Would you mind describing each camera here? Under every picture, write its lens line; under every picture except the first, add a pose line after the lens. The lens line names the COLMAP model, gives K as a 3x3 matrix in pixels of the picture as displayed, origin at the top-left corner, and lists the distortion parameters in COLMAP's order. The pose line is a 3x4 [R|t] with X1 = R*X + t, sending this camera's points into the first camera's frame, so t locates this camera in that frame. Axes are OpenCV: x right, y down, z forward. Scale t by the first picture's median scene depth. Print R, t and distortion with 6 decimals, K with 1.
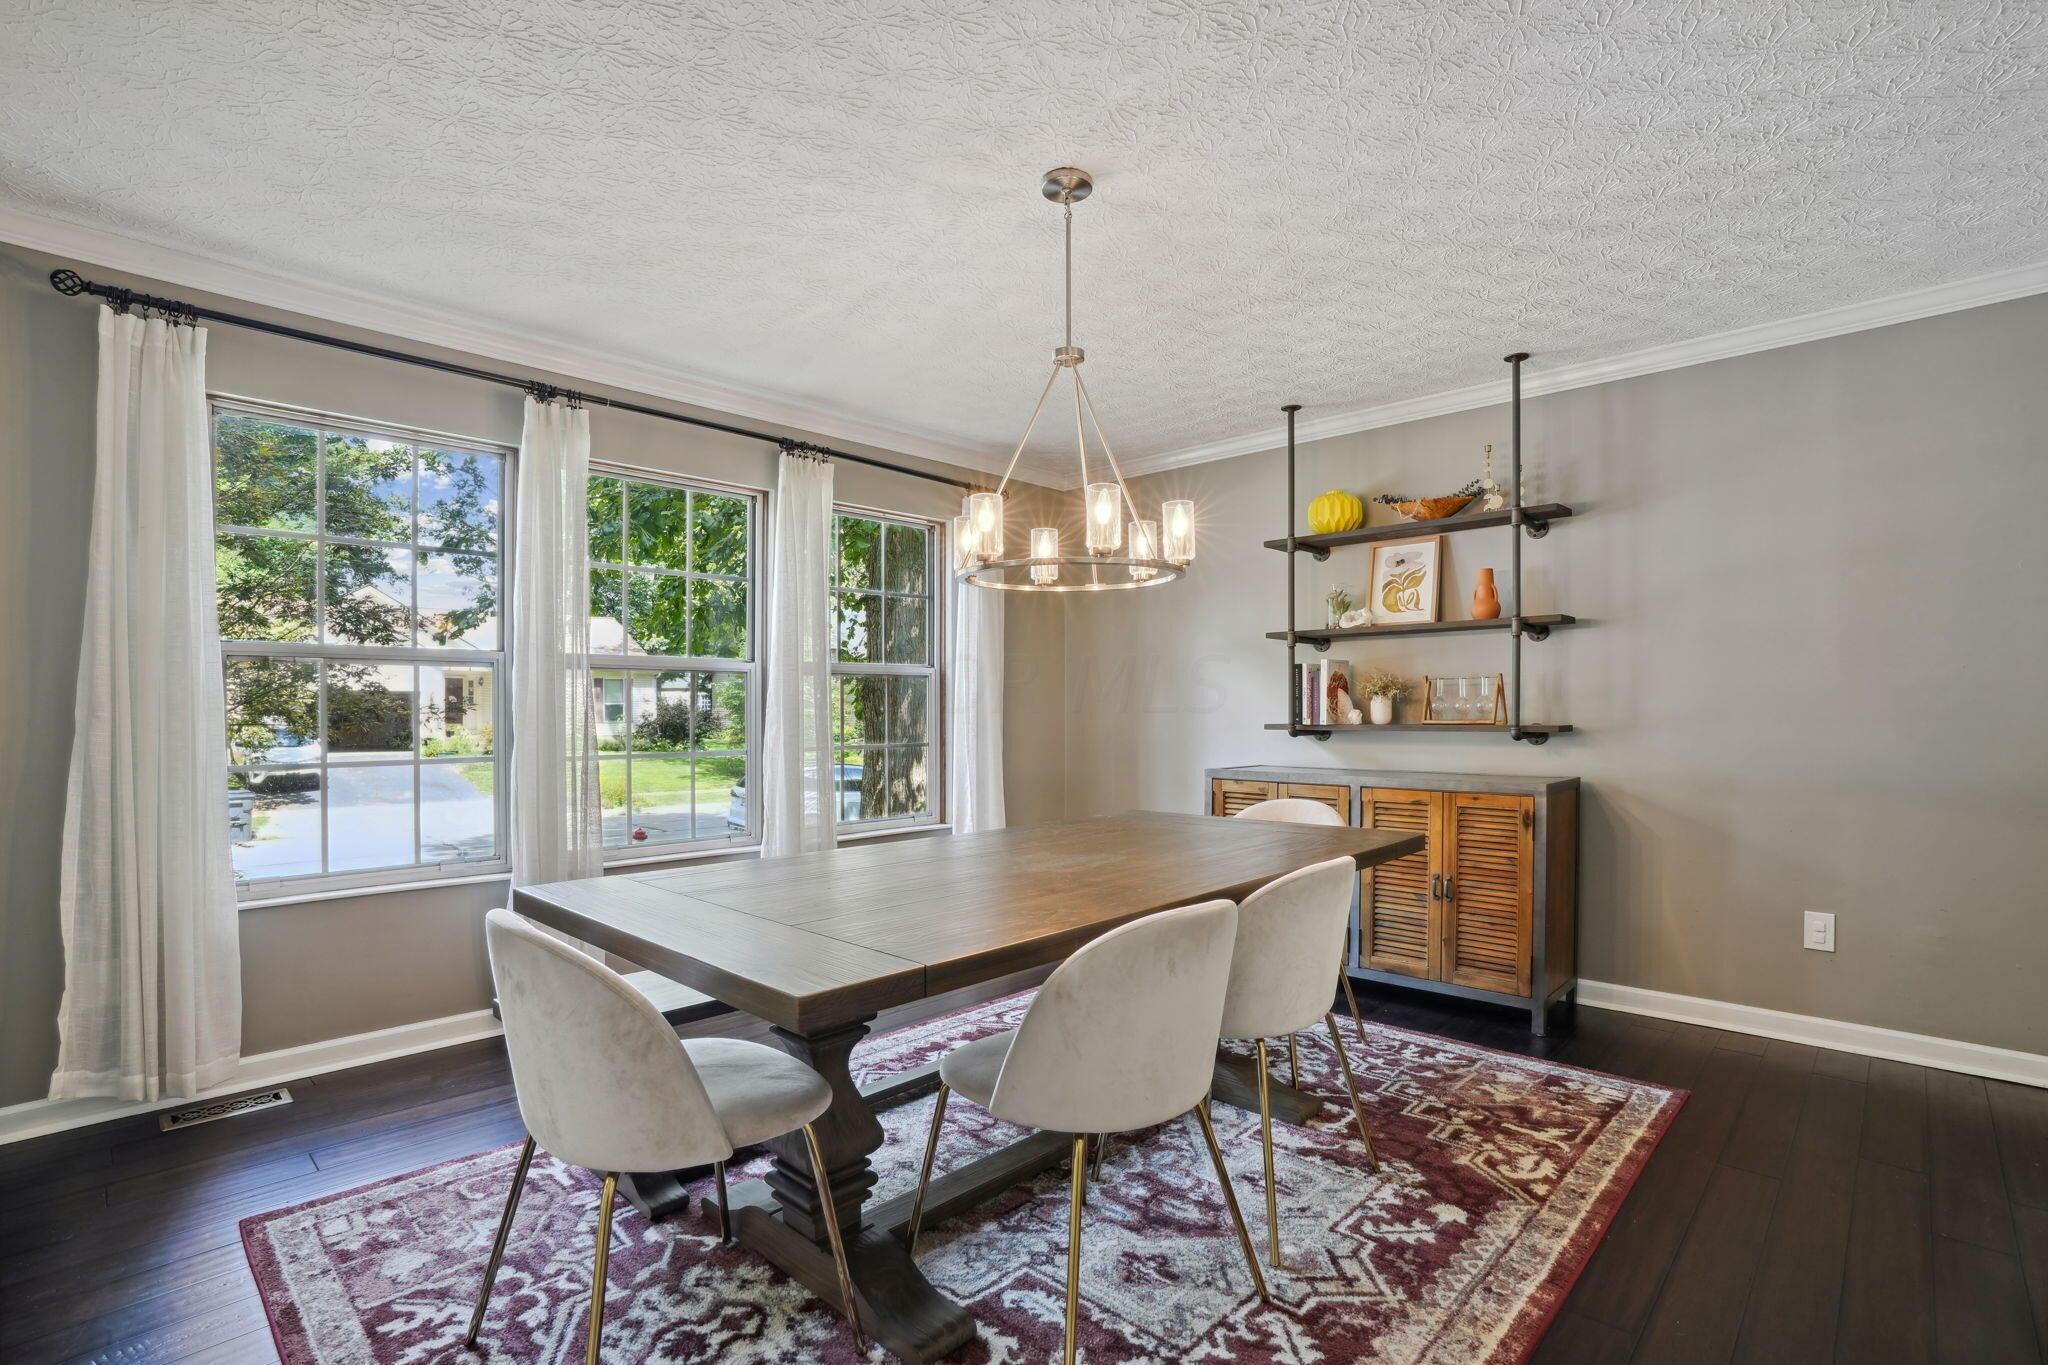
lens RADIAL K [[956.7, 0, 1022.1], [0, 956.7, 712.1], [0, 0, 1]] dist [-0.068771, 0.027372]
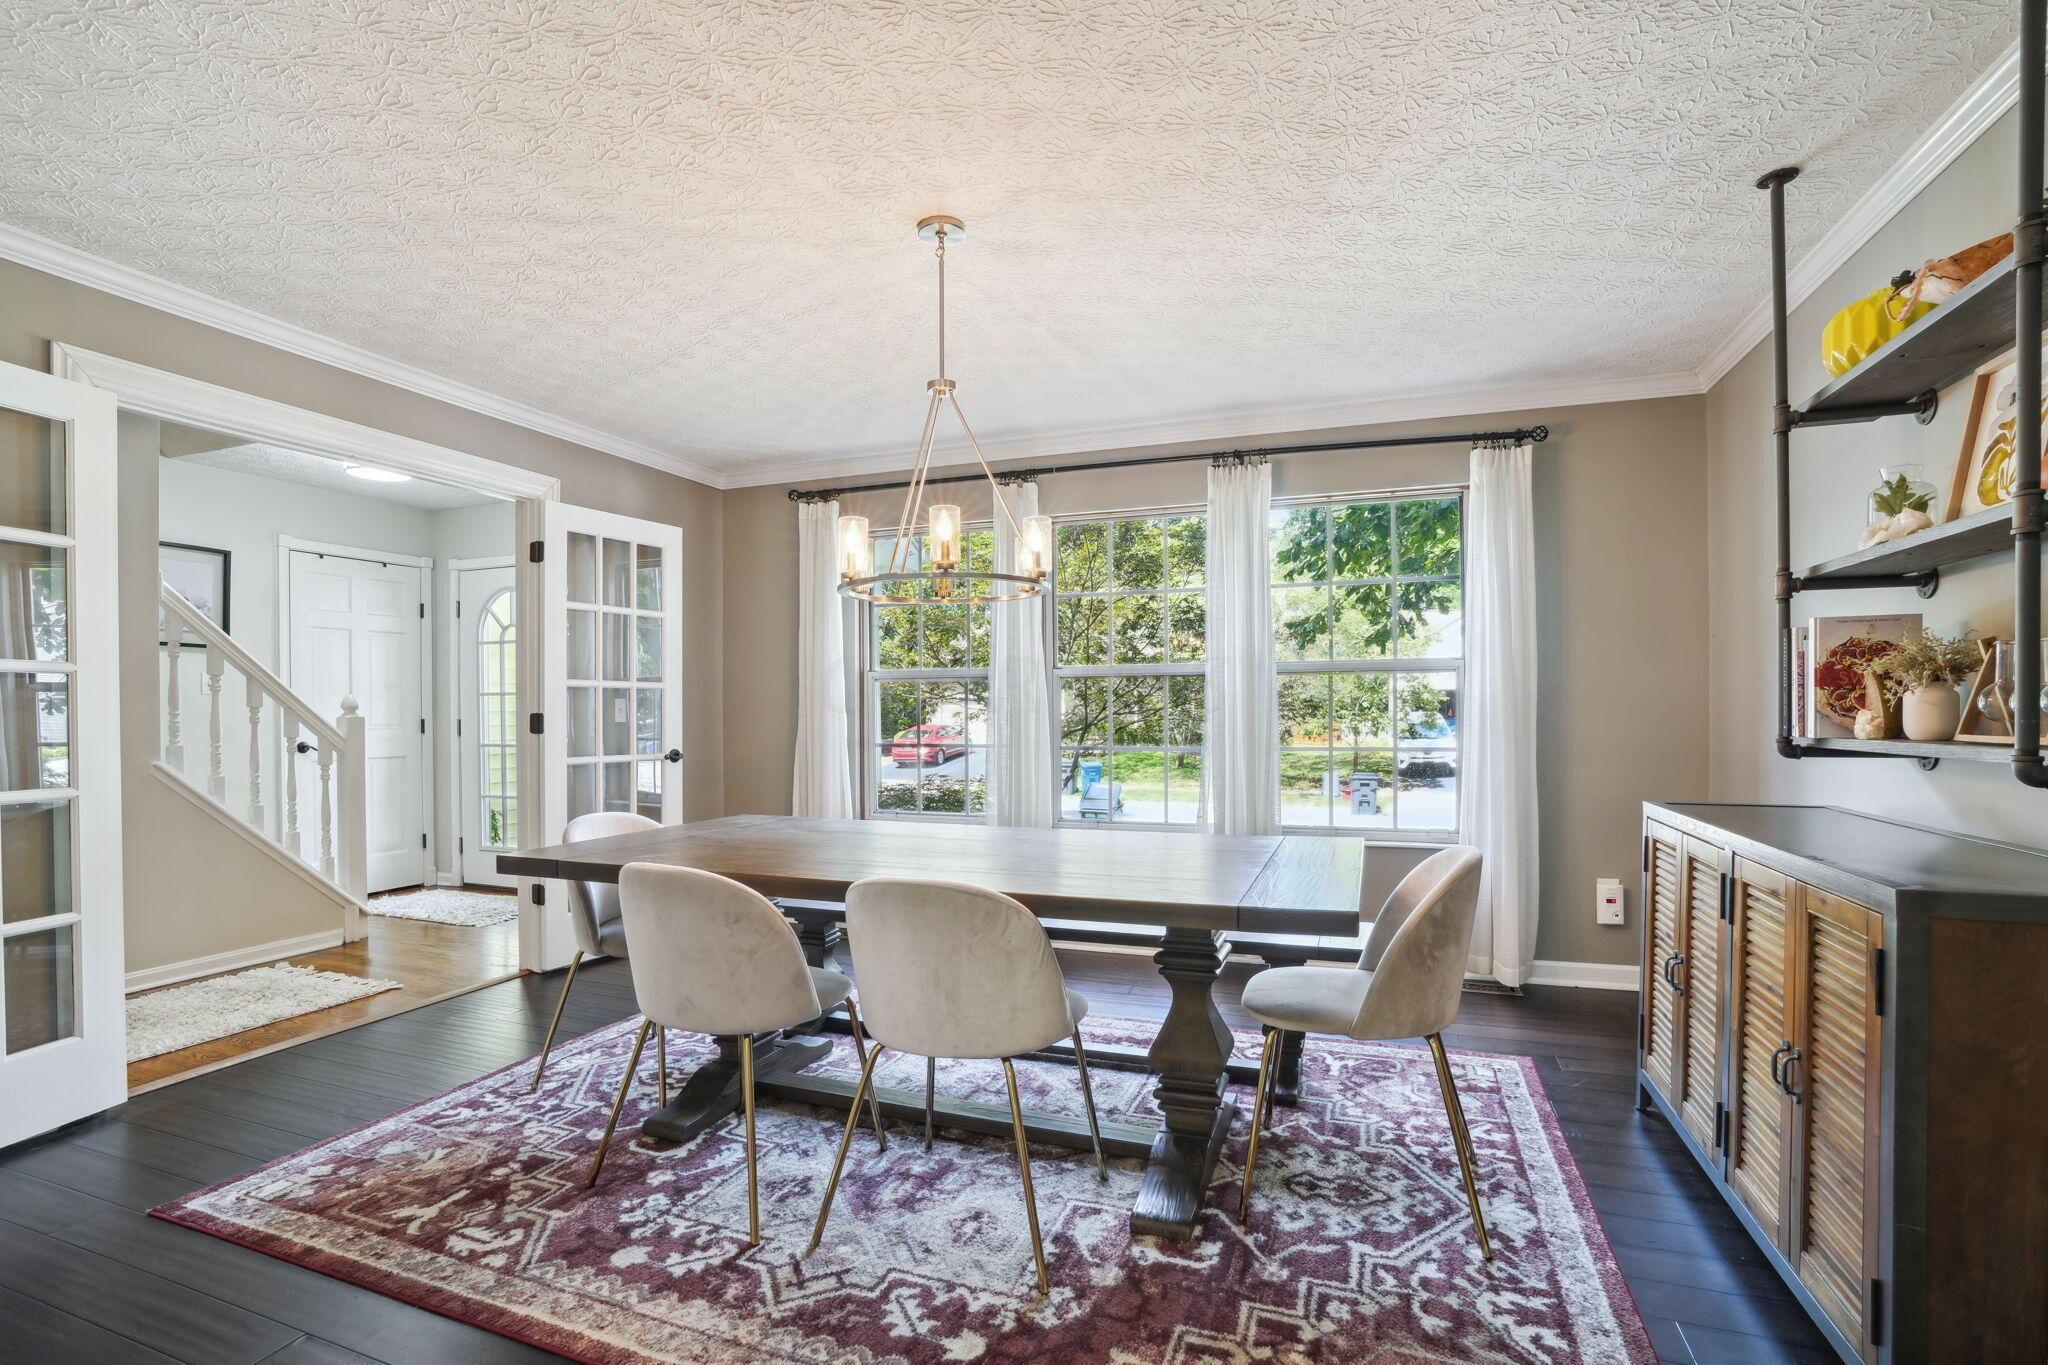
lens RADIAL K [[956.7, 0, 1022.1], [0, 956.7, 712.1], [0, 0, 1]] dist [-0.068771, 0.027372]
pose [[0.395994, 0.003600, -0.918246, 1.008916], [-0.000396, 0.999993, 0.003749, -0.006366], [0.918253, -0.001121, 0.395993, 0.608519]]
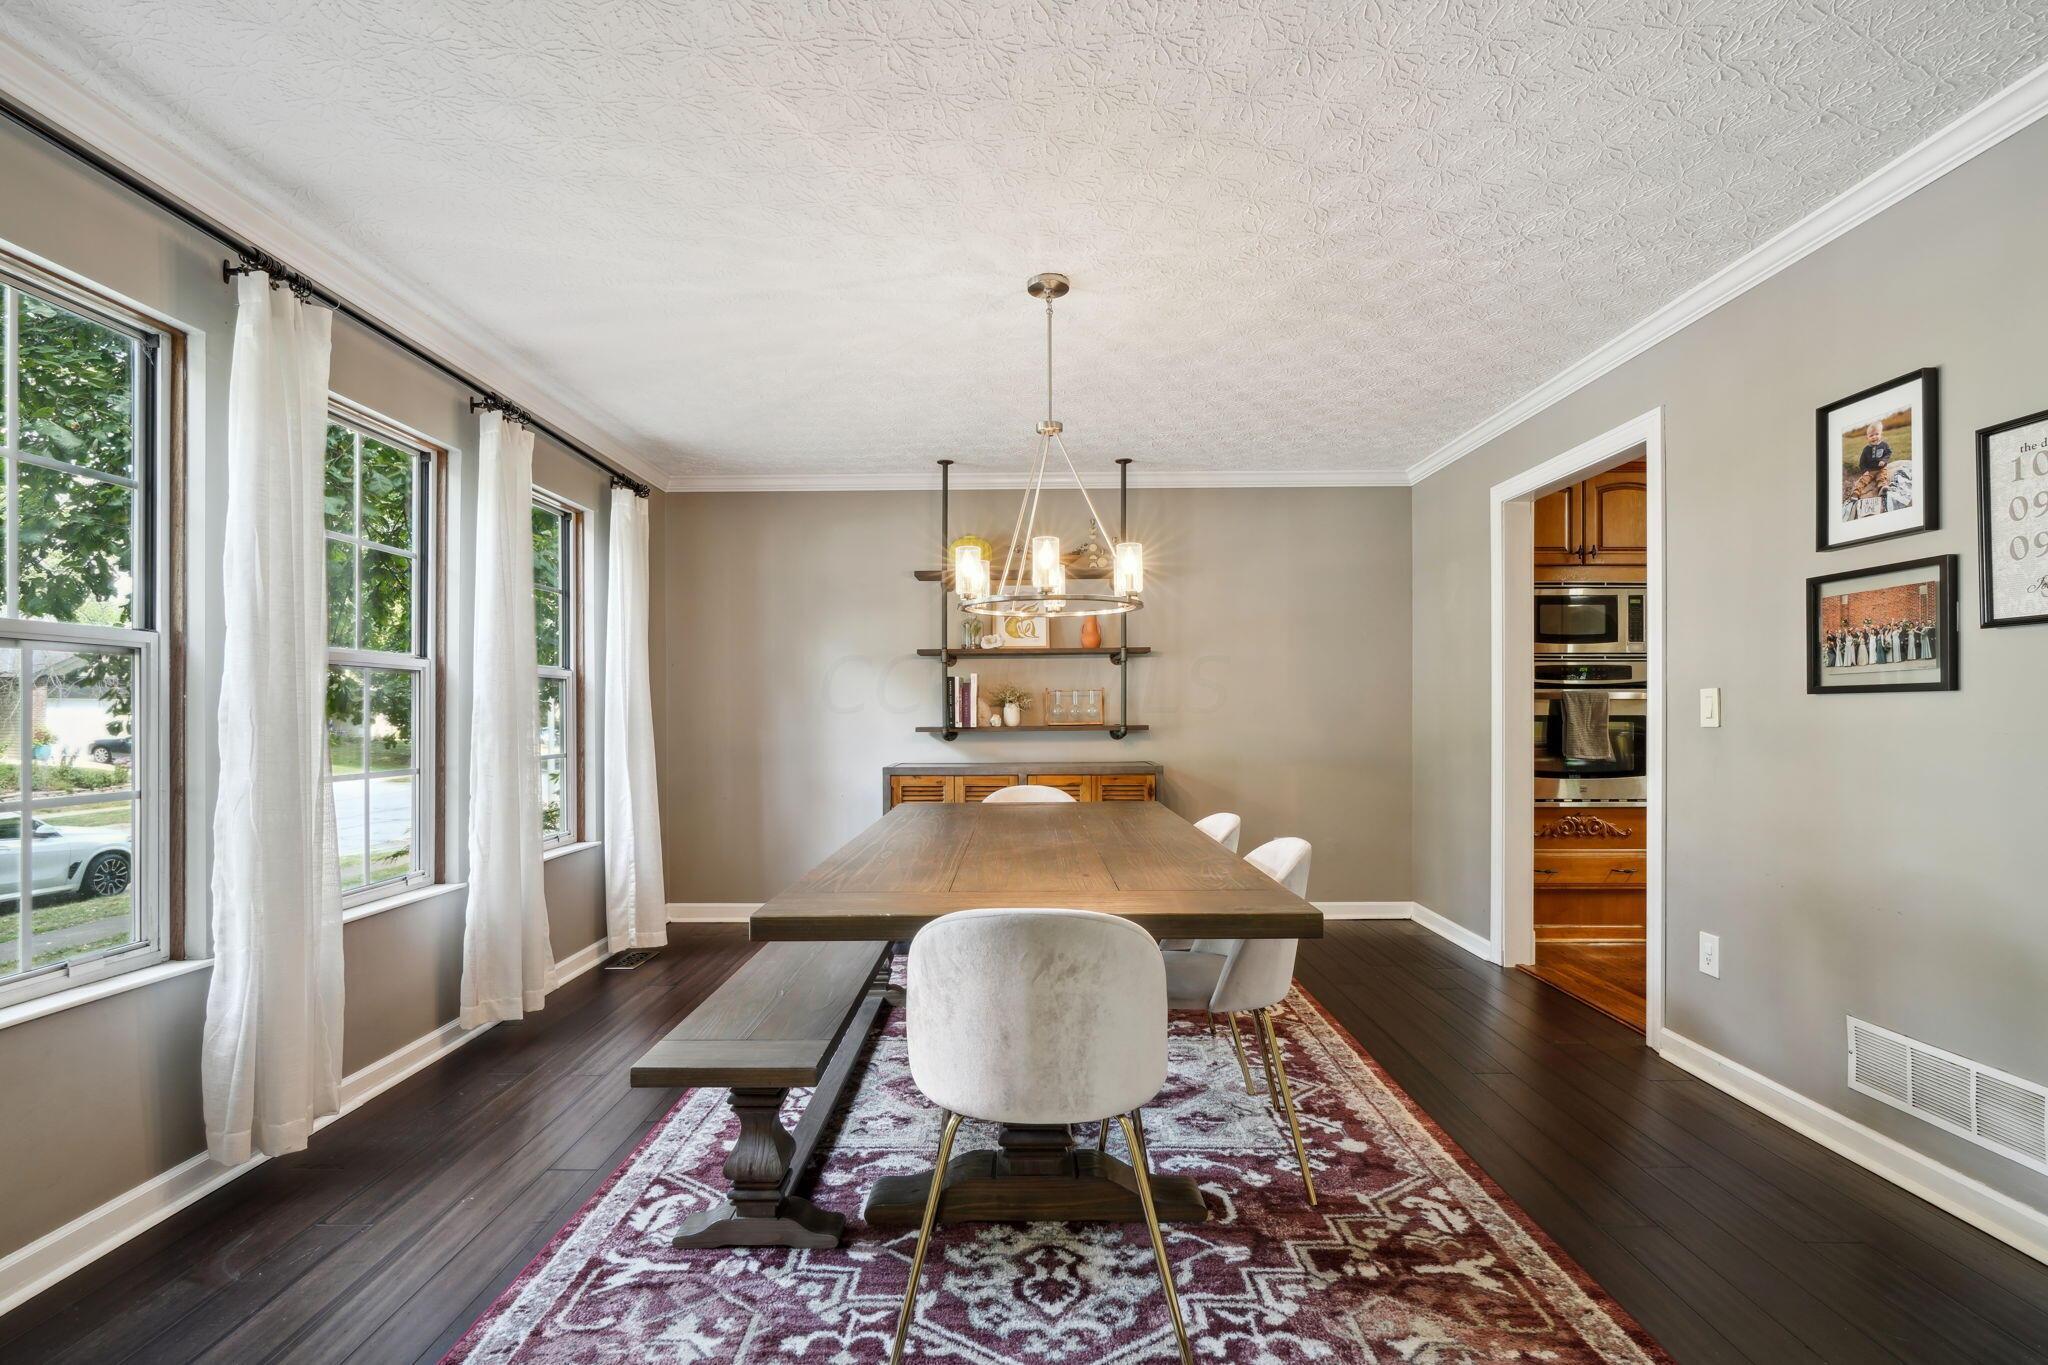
lens RADIAL K [[936.0, 0, 1015.9], [0, 936.0, 710.6], [0, 0, 1]] dist [-0.004651, 0.000039]
pose [[0.728914, -0.001839, 0.684603, -0.759480], [0.008293, 0.999947, -0.006144, -0.000508], [-0.684555, 0.010156, 0.728891, 0.137728]]
